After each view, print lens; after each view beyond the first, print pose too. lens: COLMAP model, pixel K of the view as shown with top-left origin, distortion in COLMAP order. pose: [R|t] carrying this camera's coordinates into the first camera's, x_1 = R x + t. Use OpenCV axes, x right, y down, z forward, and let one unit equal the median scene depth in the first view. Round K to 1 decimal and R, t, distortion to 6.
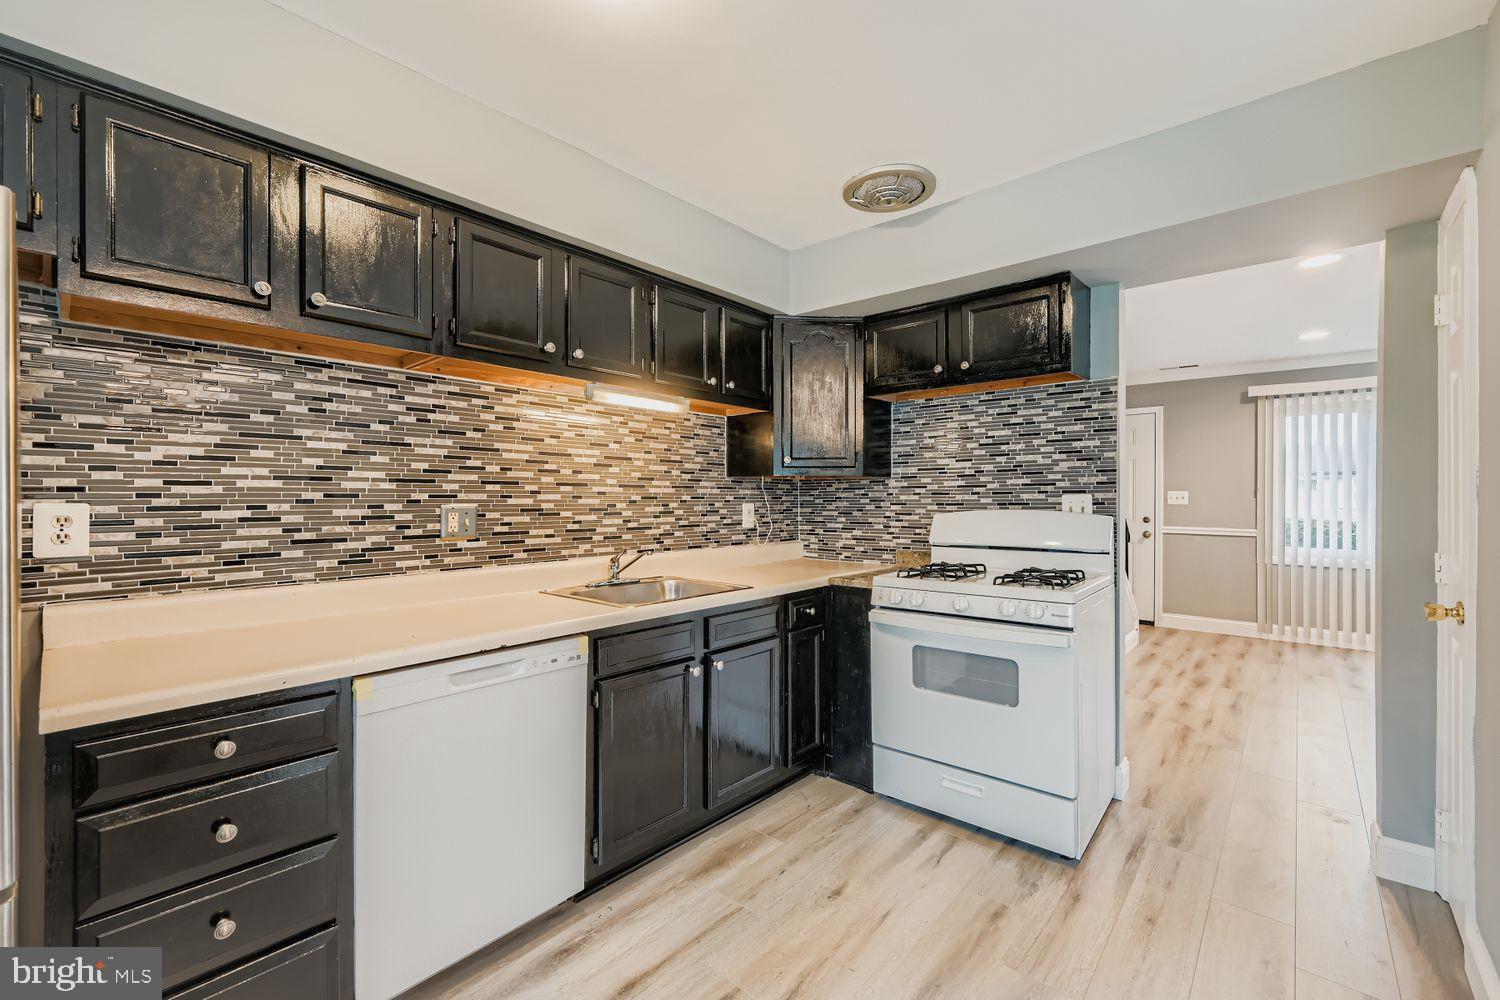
lens RADIAL K [[619.8, 0, 753.1], [0, 619.8, 495.4], [0, 0, 1]] dist [0.000440, 0.000541]
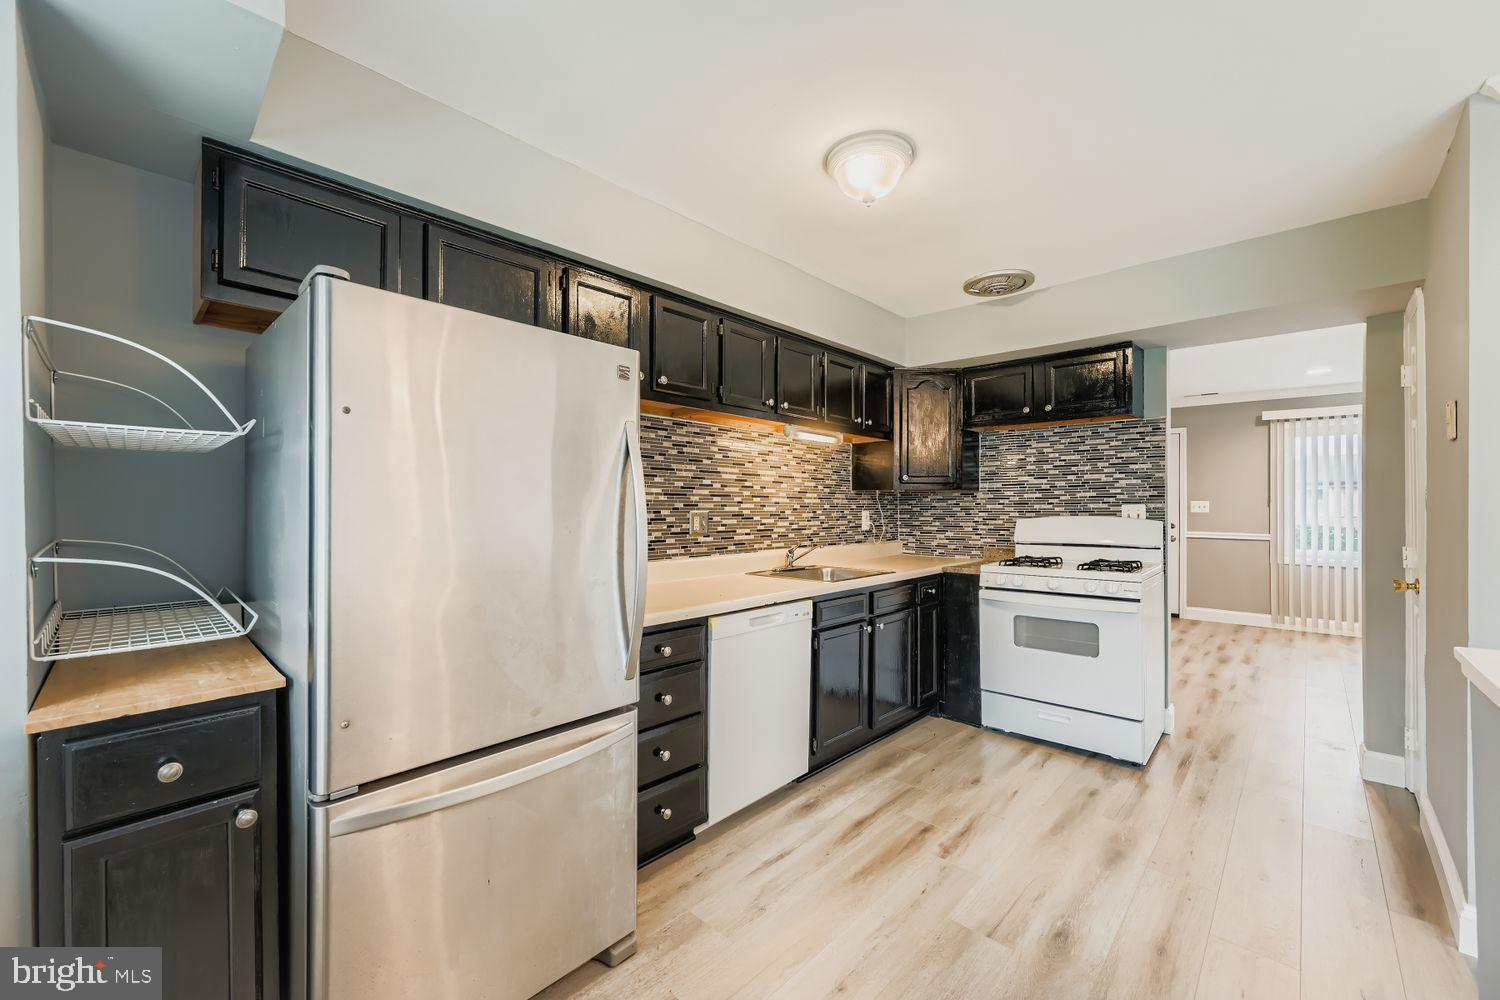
lens RADIAL K [[599.0, 0, 749.1], [0, 599.0, 498.3], [0, 0, 1]] dist [-0.001975, 0.001016]
pose [[0.999517, 0.001711, -0.031030, -0.278793], [-0.001967, 0.999964, -0.008222, -0.003052], [0.031015, 0.008279, 0.999485, -0.327395]]
